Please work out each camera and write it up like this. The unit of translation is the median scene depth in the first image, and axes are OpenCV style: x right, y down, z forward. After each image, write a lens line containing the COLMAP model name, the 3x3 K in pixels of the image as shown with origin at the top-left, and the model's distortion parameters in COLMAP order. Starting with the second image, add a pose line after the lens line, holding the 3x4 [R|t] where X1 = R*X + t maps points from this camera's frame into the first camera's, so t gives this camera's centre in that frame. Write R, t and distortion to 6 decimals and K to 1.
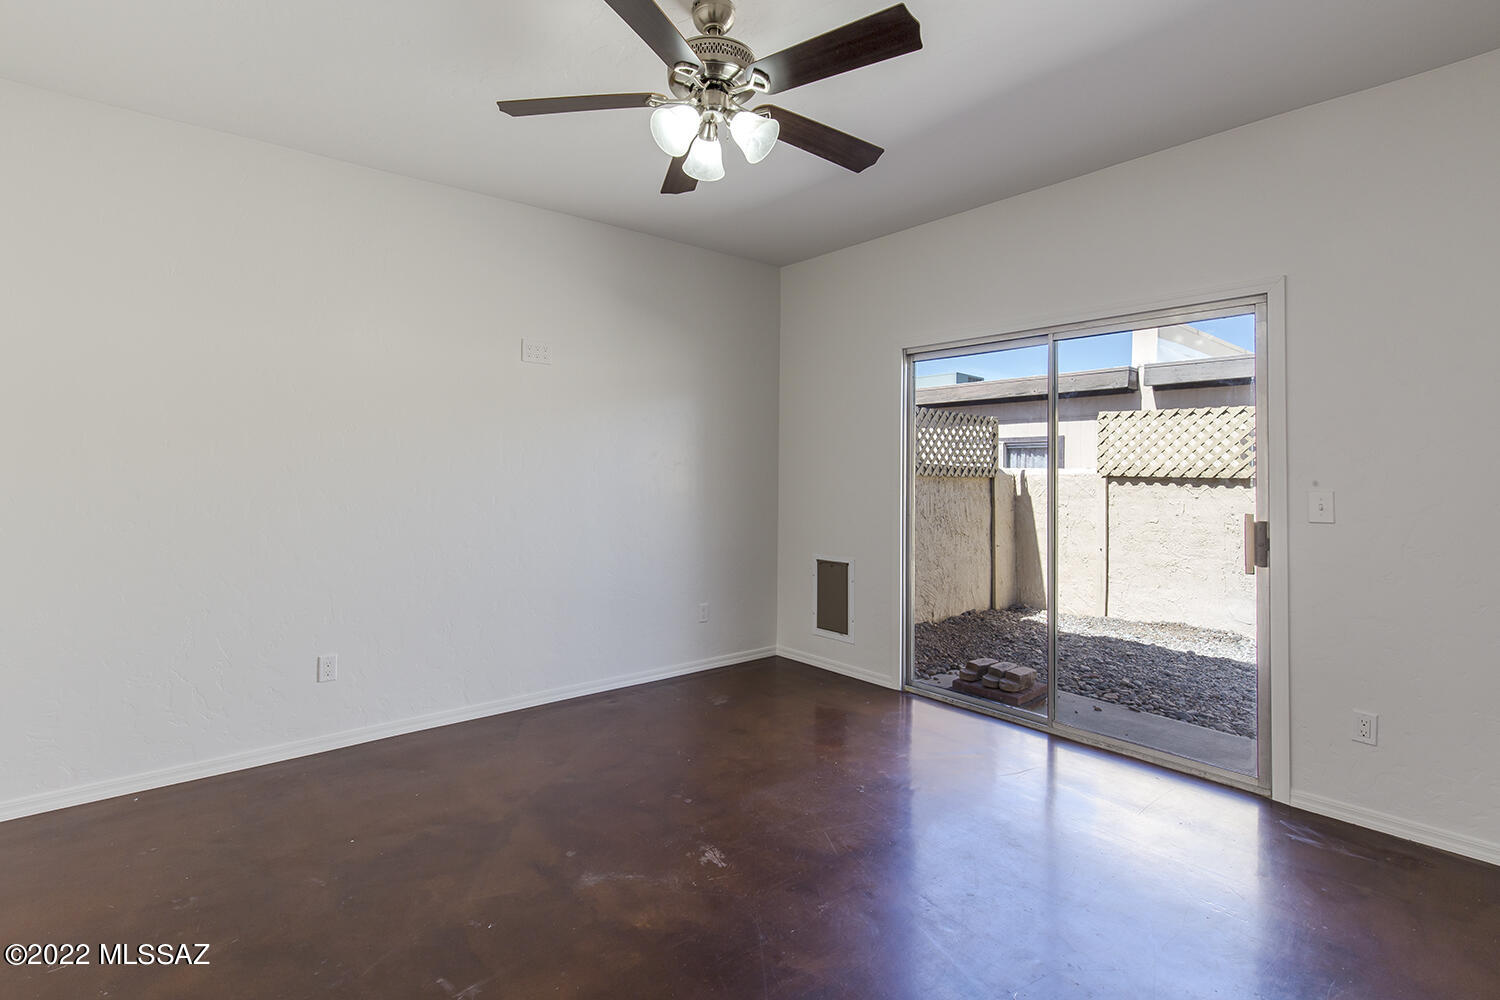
lens RADIAL K [[687.9, 0, 741.2], [0, 687.9, 464.3], [0, 0, 1]] dist [0.003093, -0.000045]
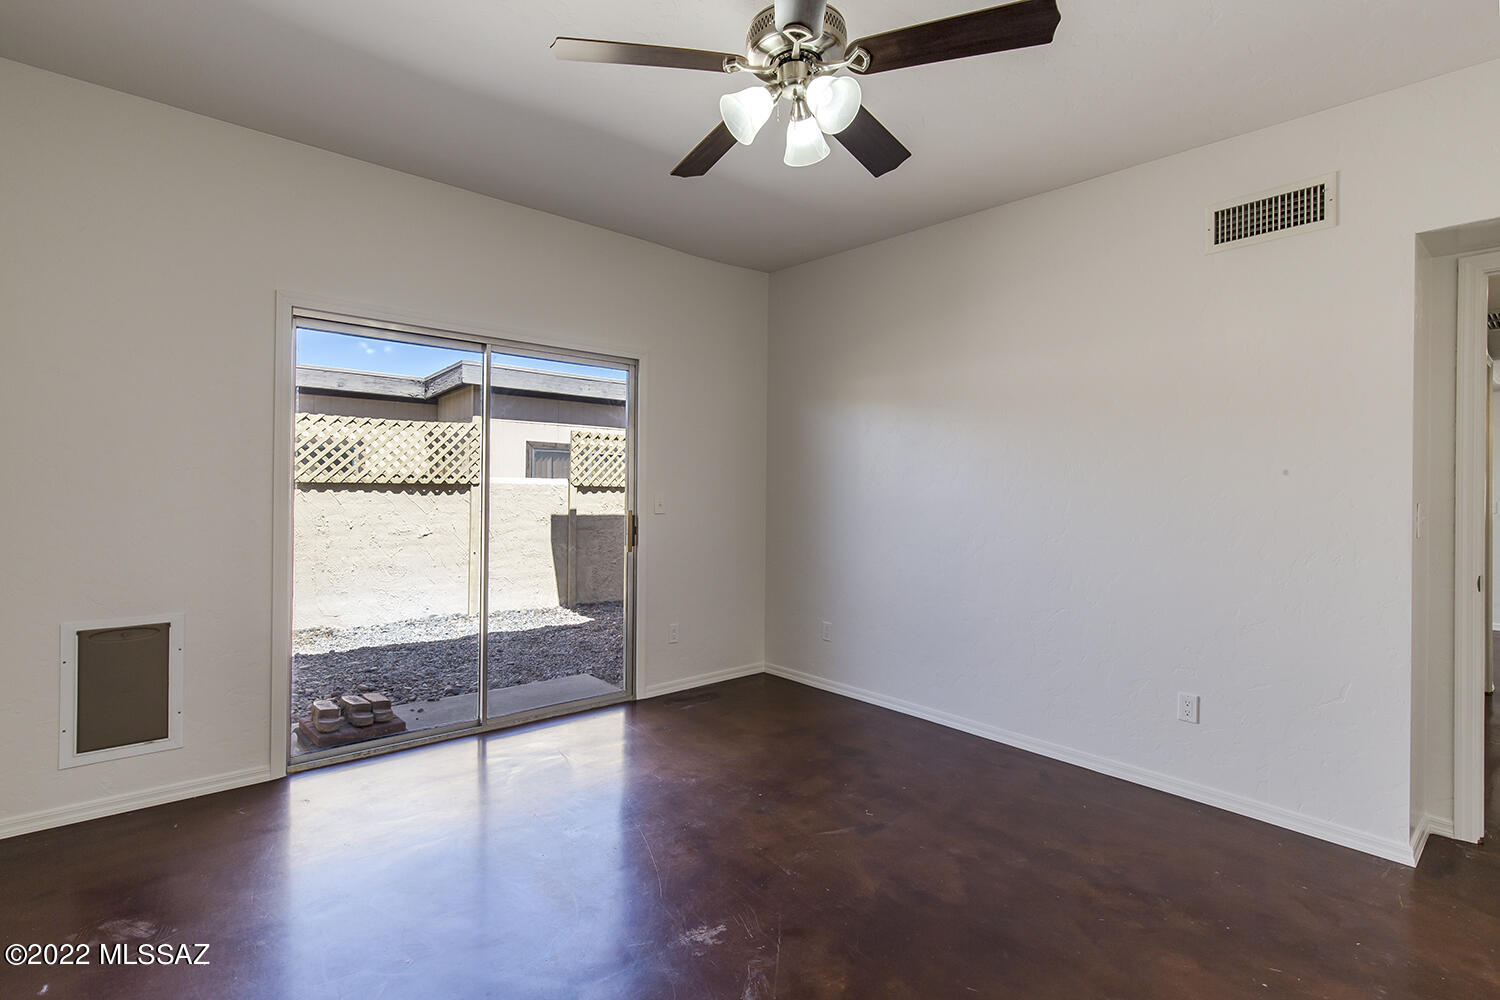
lens RADIAL K [[694.2, 0, 706.1], [0, 694.2, 498.9], [0, 0, 1]] dist [0.002265, 0.000171]
pose [[0.048912, -0.024641, 0.998499, -0.484773], [-0.024651, 0.999361, 0.025870, 0.003688], [-0.998499, -0.025879, 0.048273, 0.528926]]
